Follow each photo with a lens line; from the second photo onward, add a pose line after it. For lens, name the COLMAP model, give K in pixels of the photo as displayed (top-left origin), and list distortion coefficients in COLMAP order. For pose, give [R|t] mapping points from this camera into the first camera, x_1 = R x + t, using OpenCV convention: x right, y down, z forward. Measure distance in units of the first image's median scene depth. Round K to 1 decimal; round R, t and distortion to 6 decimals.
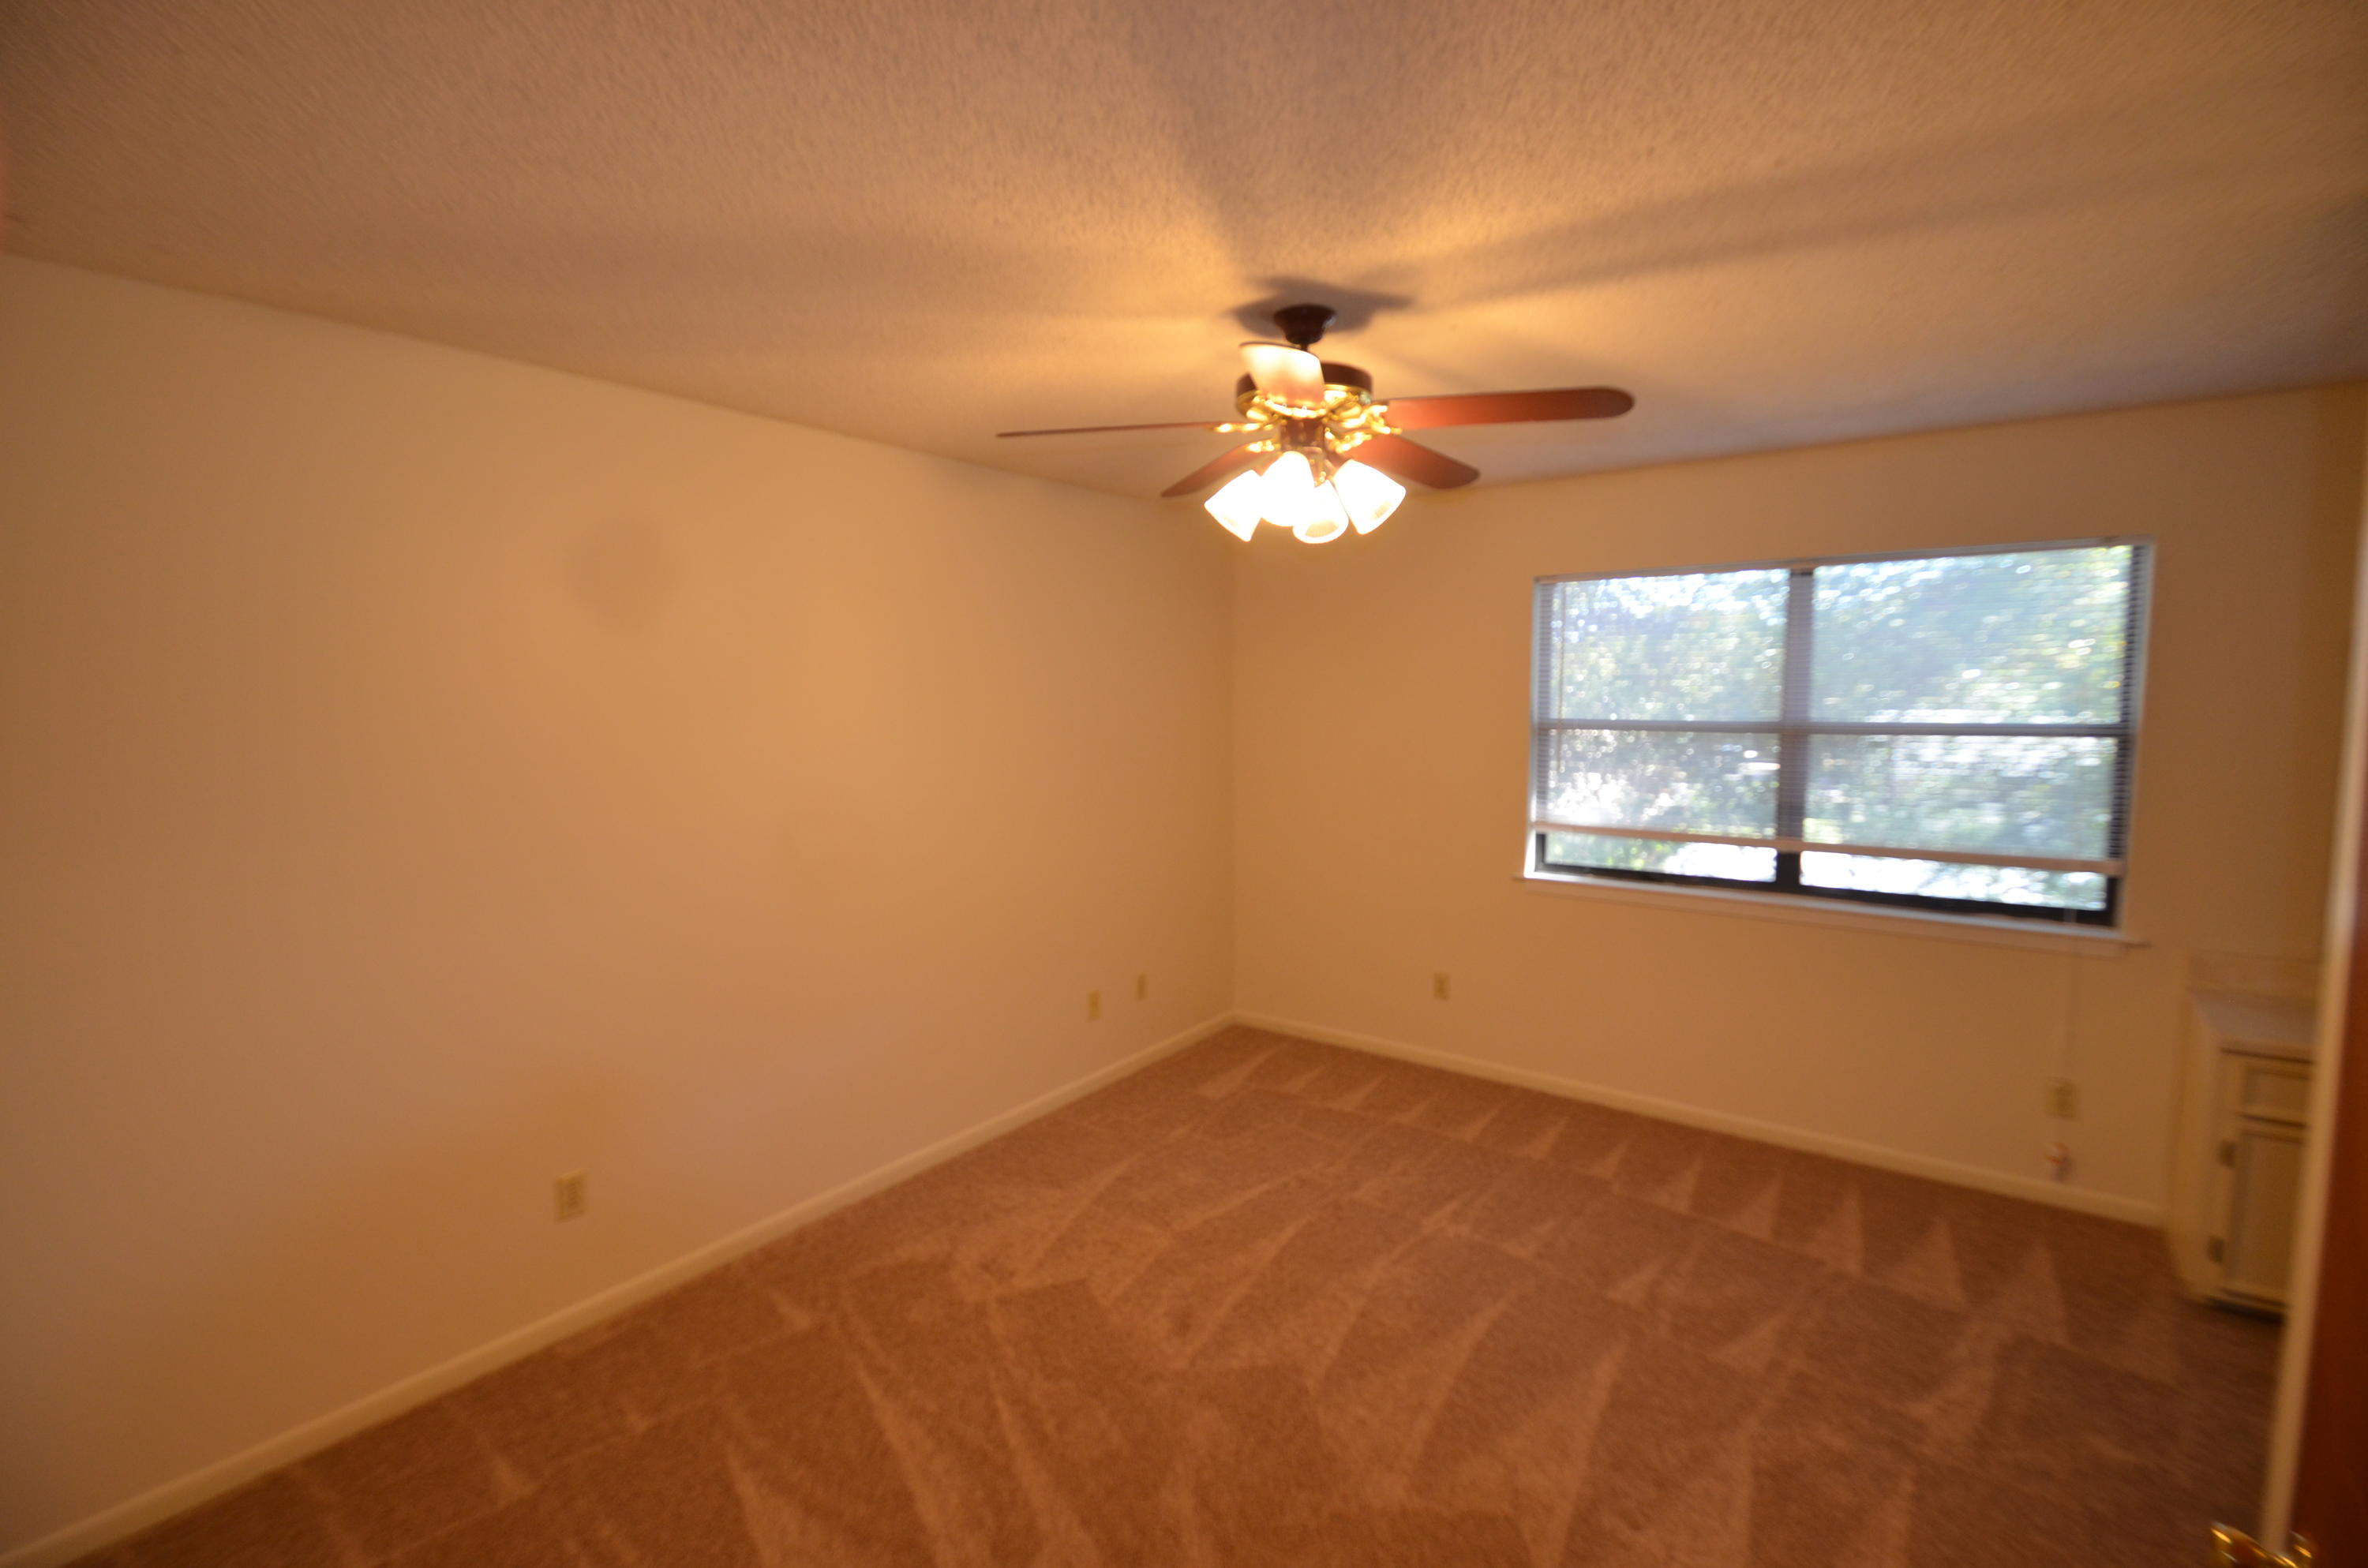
lens RADIAL K [[1046.3, 0, 1165.8], [0, 1046.3, 790.4], [0, 0, 1]] dist [-0.000669, -0.005454]
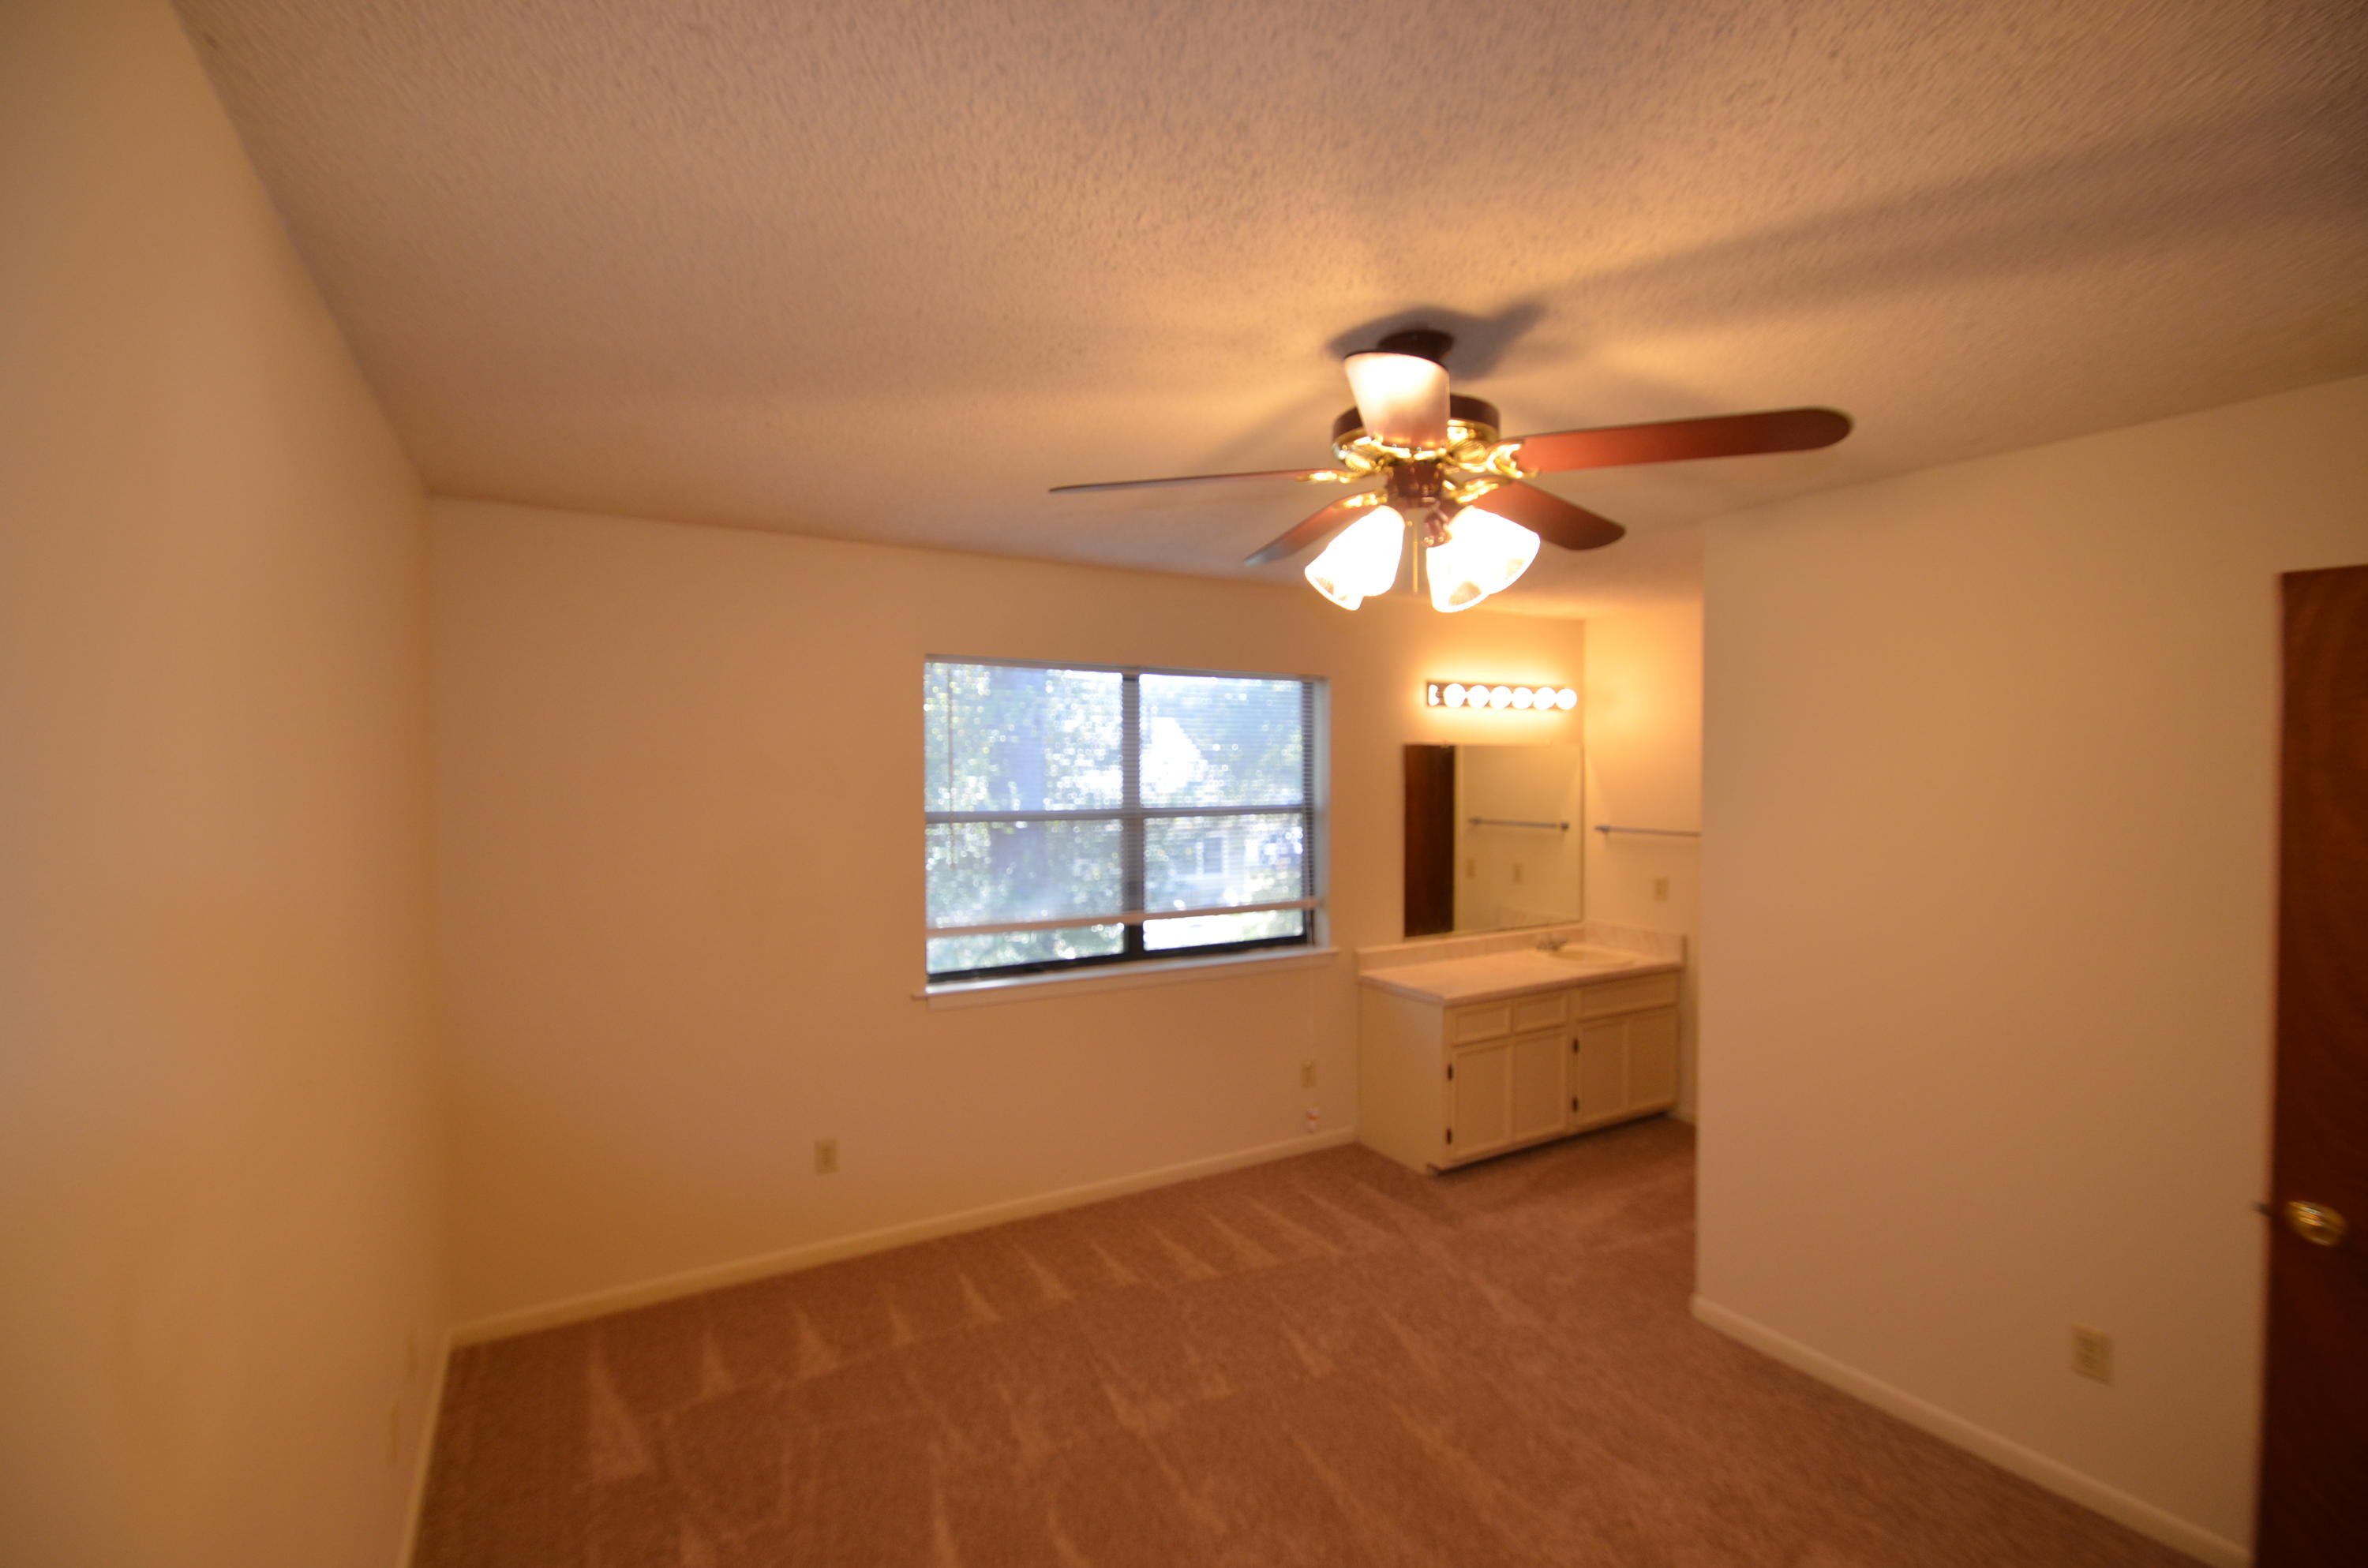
lens RADIAL K [[1046.3, 0, 1165.8], [0, 1046.3, 790.4], [0, 0, 1]] dist [-0.000669, -0.005454]
pose [[0.375878, -0.019587, 0.926462, -0.487215], [0.078421, 0.996863, -0.010741, -0.078147], [-0.923345, 0.076691, 0.376234, 0.600041]]
